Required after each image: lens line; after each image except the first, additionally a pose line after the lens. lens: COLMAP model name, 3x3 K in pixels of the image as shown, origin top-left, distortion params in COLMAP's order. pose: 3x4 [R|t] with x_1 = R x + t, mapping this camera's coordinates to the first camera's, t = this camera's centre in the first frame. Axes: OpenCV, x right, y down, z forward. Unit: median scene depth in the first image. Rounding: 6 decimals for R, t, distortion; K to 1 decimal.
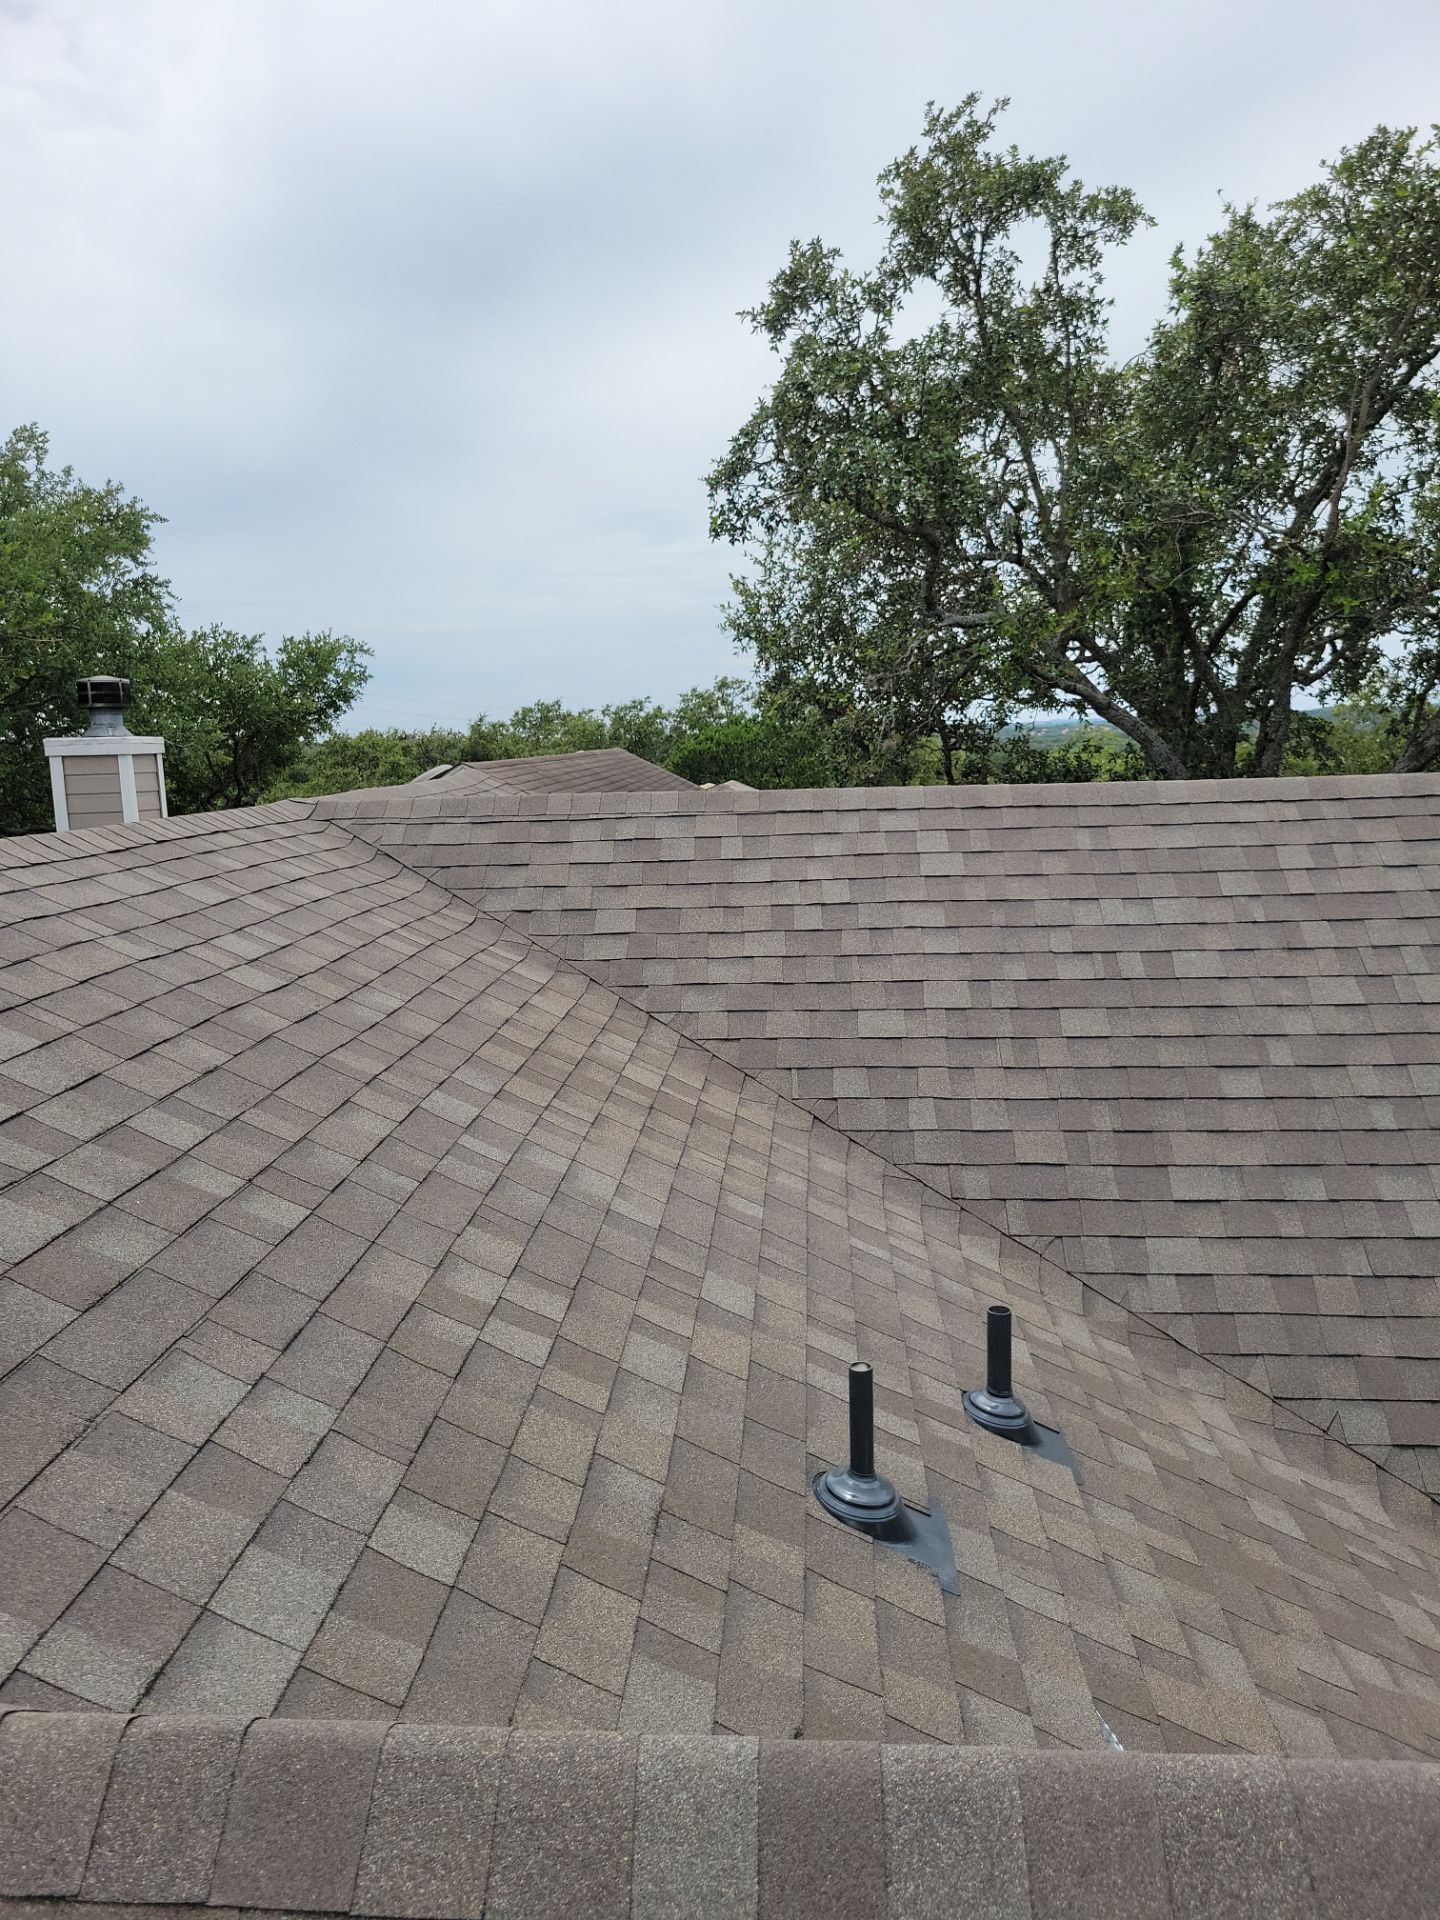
lens RADIAL K [[1414.1, 0, 710.4], [0, 1414.1, 947.4], [0, 0, 1]] dist [0.055891, -0.043301]
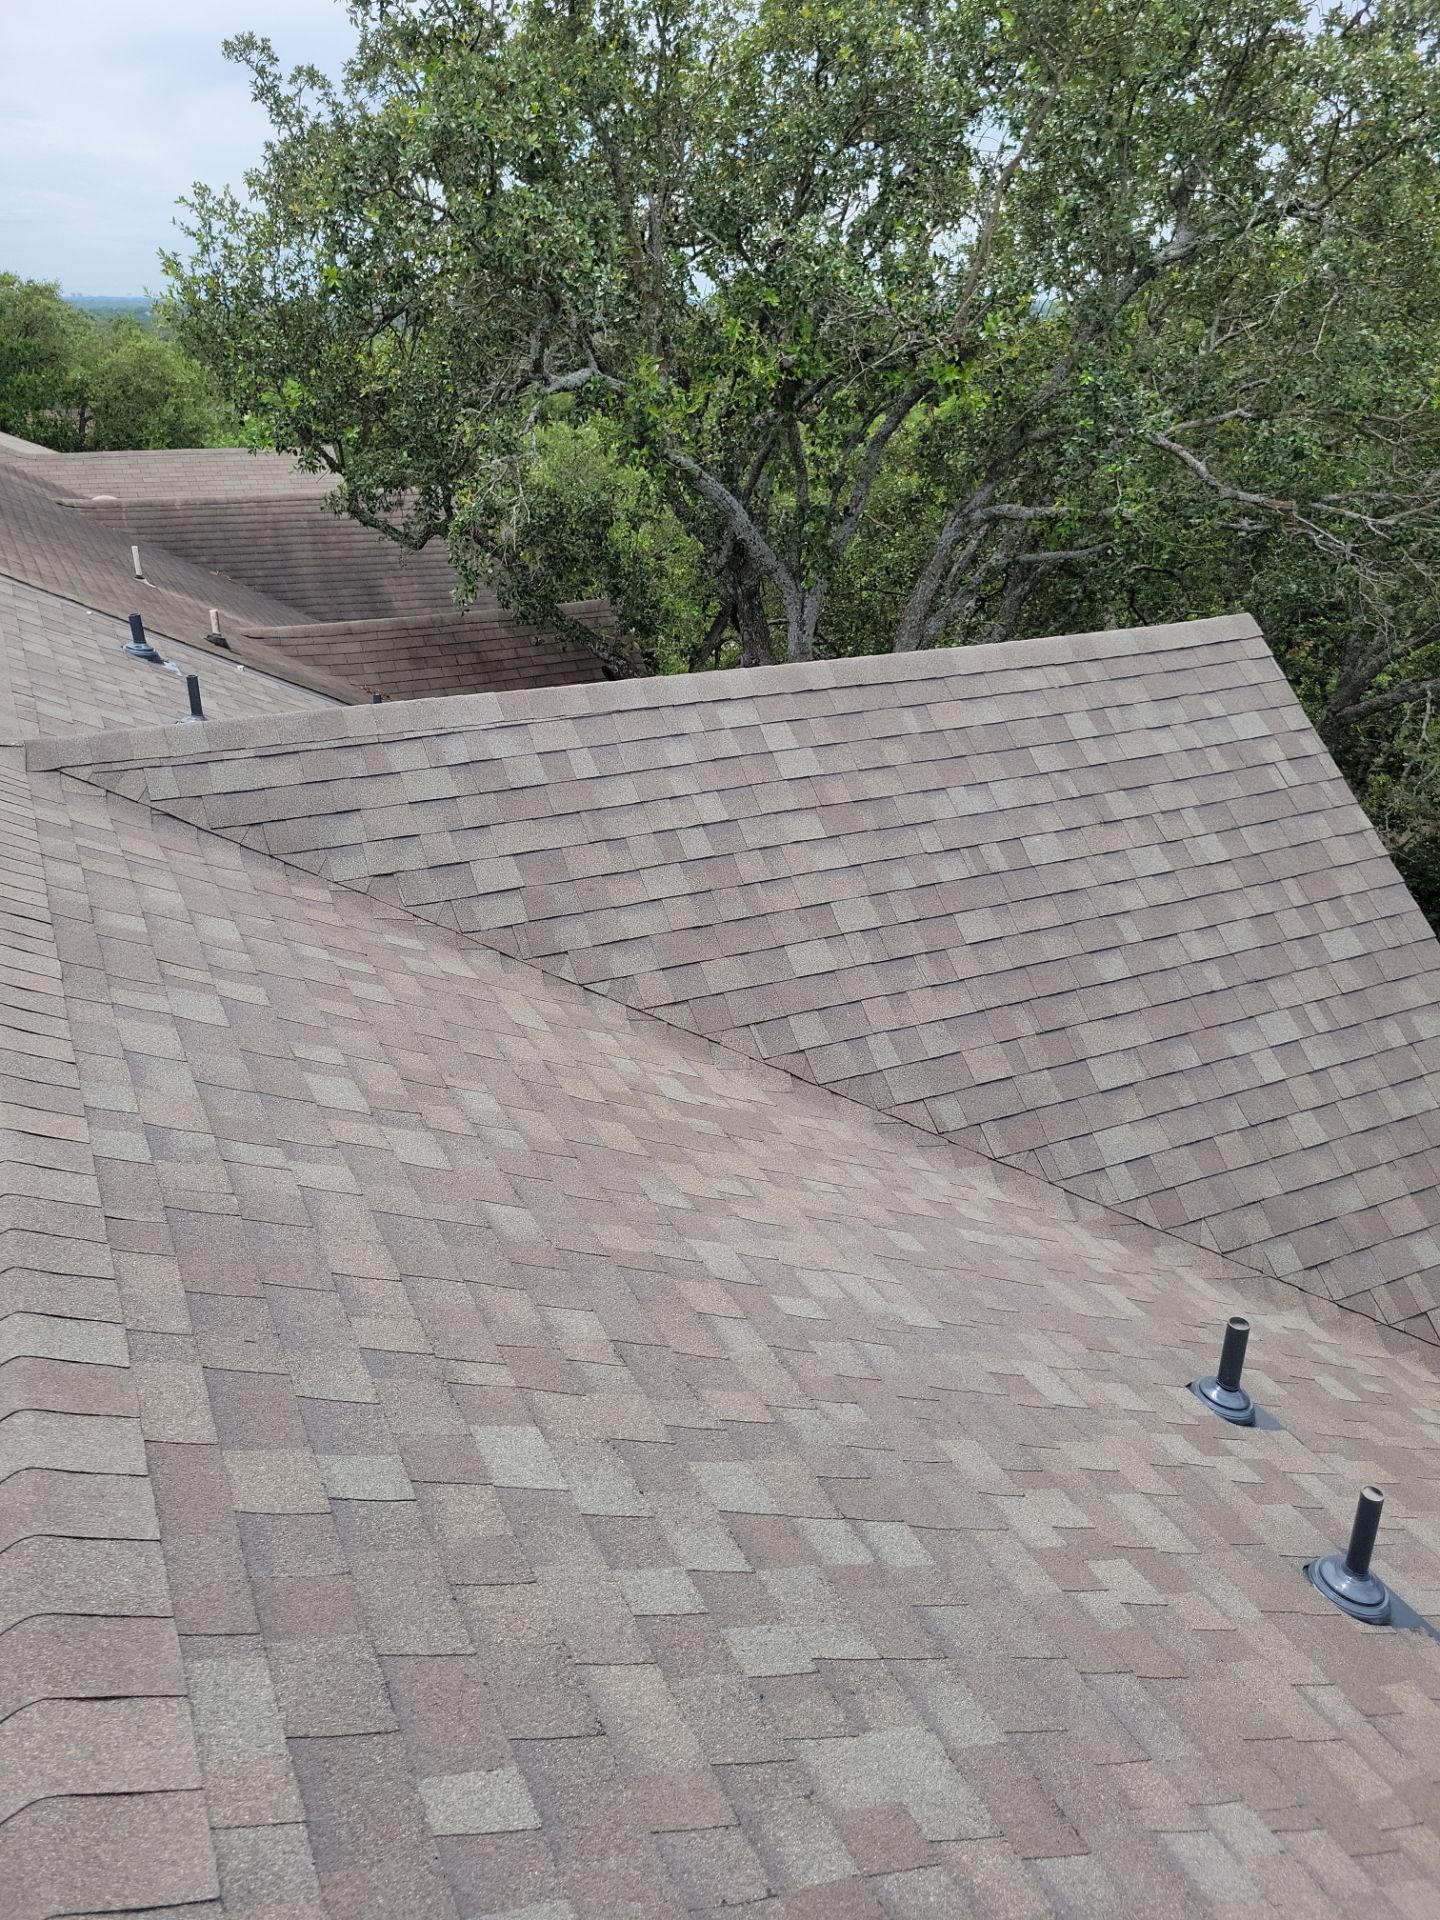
lens RADIAL K [[1414.1, 0, 710.4], [0, 1414.1, 947.4], [0, 0, 1]] dist [0.055891, -0.043301]
pose [[0.873209, -0.170216, 0.456654, -0.376442], [0.047342, 0.962217, 0.268136, -0.213408], [-0.485041, -0.212520, 0.848275, 0.190482]]
